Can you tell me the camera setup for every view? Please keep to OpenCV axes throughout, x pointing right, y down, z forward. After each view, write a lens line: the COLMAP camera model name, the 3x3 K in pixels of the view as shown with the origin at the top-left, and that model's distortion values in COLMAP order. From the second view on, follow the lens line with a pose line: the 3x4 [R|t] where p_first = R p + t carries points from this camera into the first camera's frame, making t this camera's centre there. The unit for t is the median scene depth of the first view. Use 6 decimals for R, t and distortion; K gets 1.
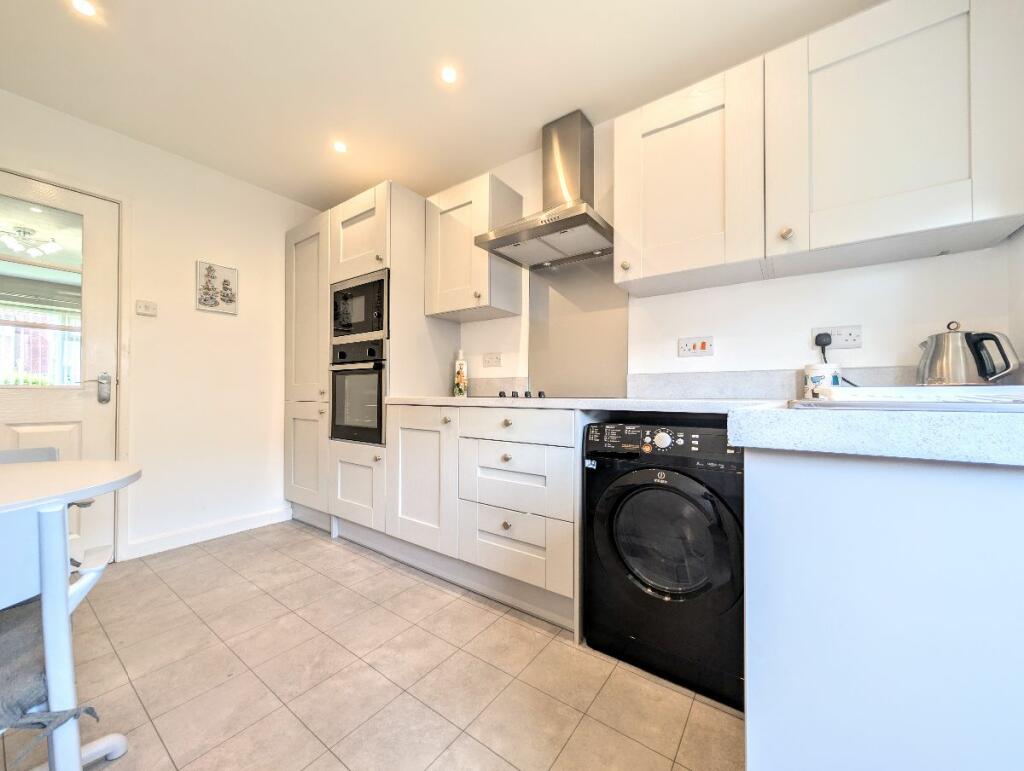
lens RADIAL K [[386.4, 0, 516.6], [0, 386.4, 389.6], [0, 0, 1]] dist [-0.011682, 0.004917]
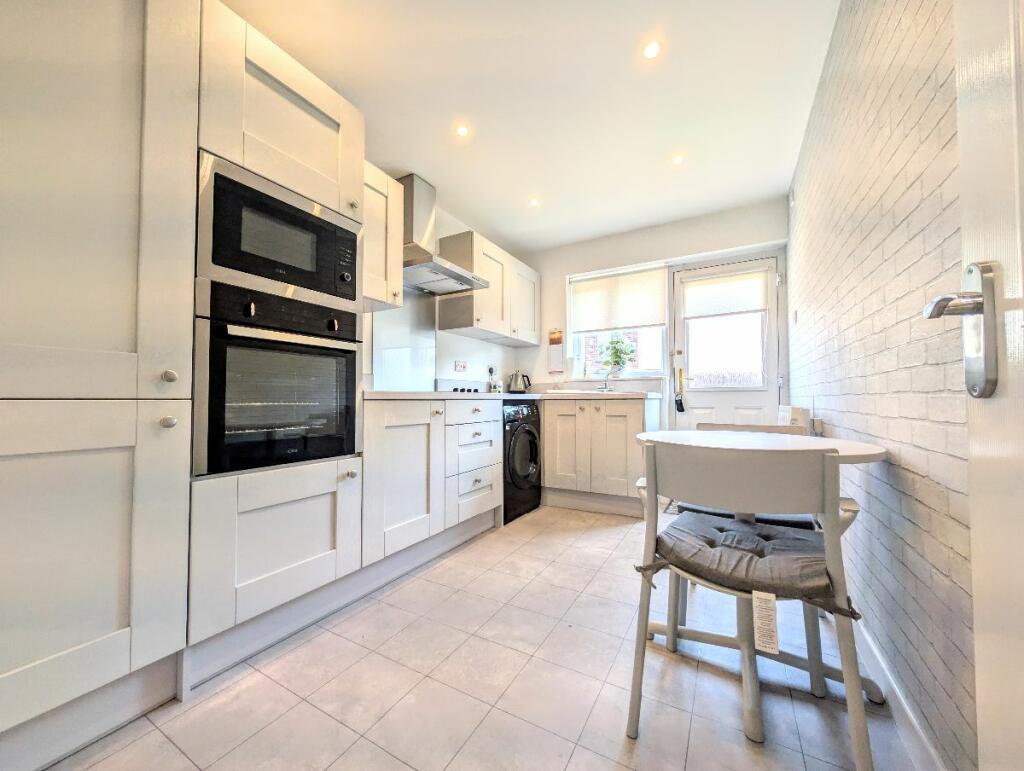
lens RADIAL K [[386.4, 0, 516.6], [0, 386.4, 389.6], [0, 0, 1]] dist [-0.011682, 0.004917]
pose [[-0.111255, 0.021964, 0.993549, -1.413798], [-0.007846, 0.999705, -0.022979, 0.039807], [-0.993761, -0.010352, -0.111050, 0.963080]]
